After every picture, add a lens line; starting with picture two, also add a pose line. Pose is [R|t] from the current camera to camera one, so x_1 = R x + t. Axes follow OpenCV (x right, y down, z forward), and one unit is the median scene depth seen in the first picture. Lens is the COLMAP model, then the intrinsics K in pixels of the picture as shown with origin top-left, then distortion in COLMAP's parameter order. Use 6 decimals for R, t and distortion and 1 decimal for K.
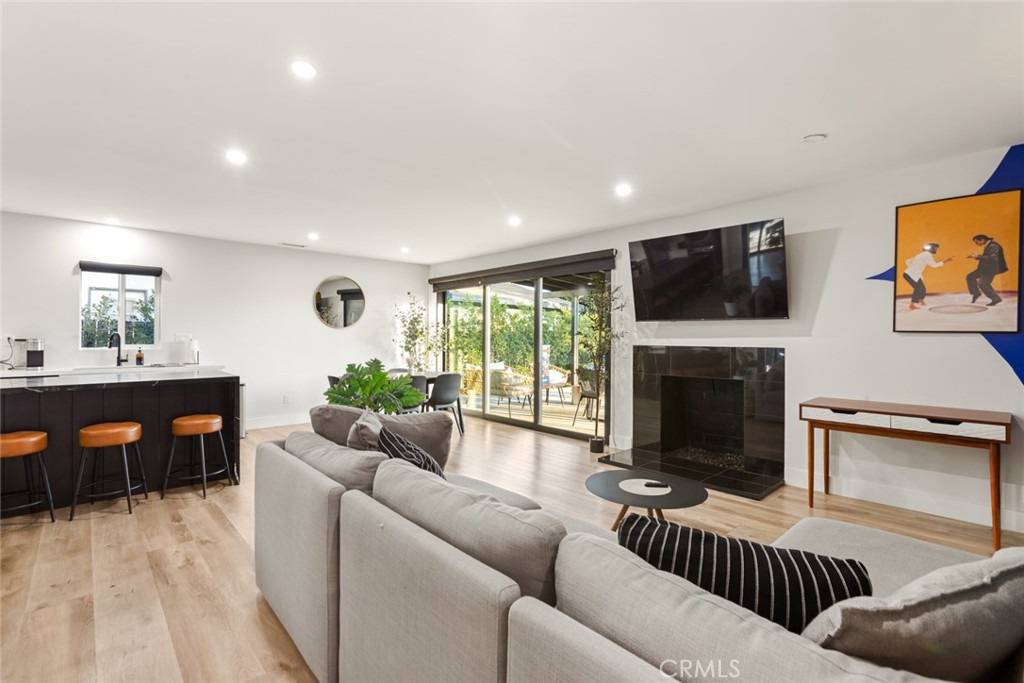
lens RADIAL K [[462.9, 0, 509.8], [0, 462.9, 335.7], [0, 0, 1]] dist [-0.008119, 0.005210]
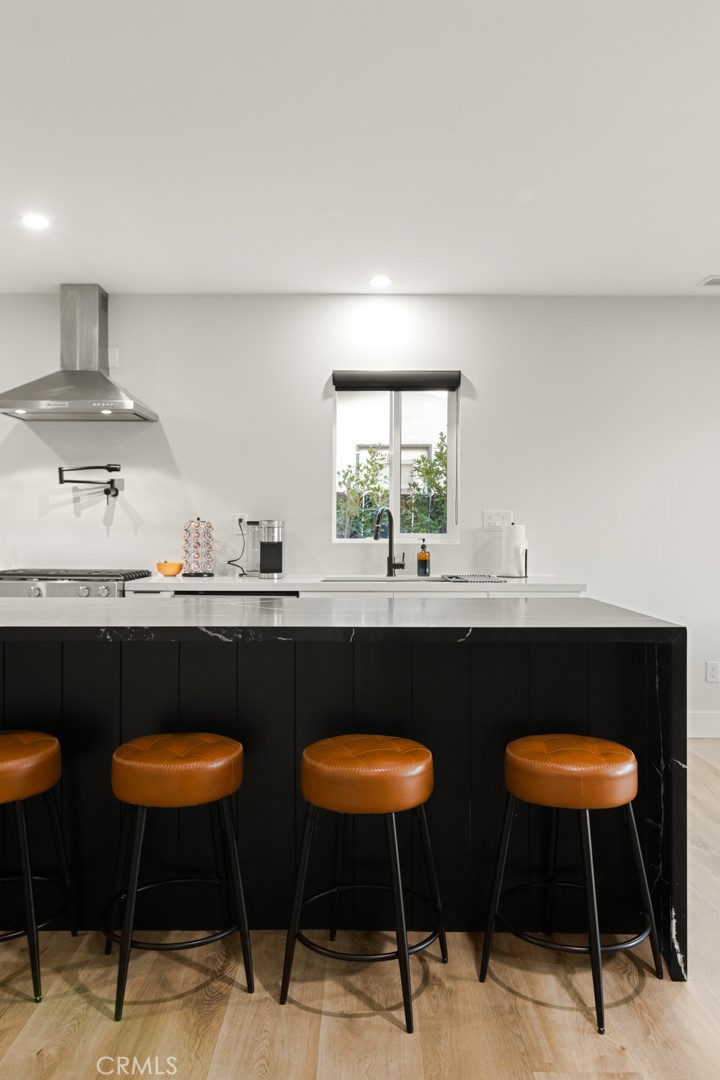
lens RADIAL K [[915.1, 0, 361.0], [0, 915.1, 534.5], [0, 0, 1]] dist [0.019988, 0.007610]
pose [[0.738660, 0.004153, -0.674066, -0.229730], [0.000763, 0.999975, 0.006998, 0.015315], [0.674078, -0.005683, 0.738638, 0.279102]]
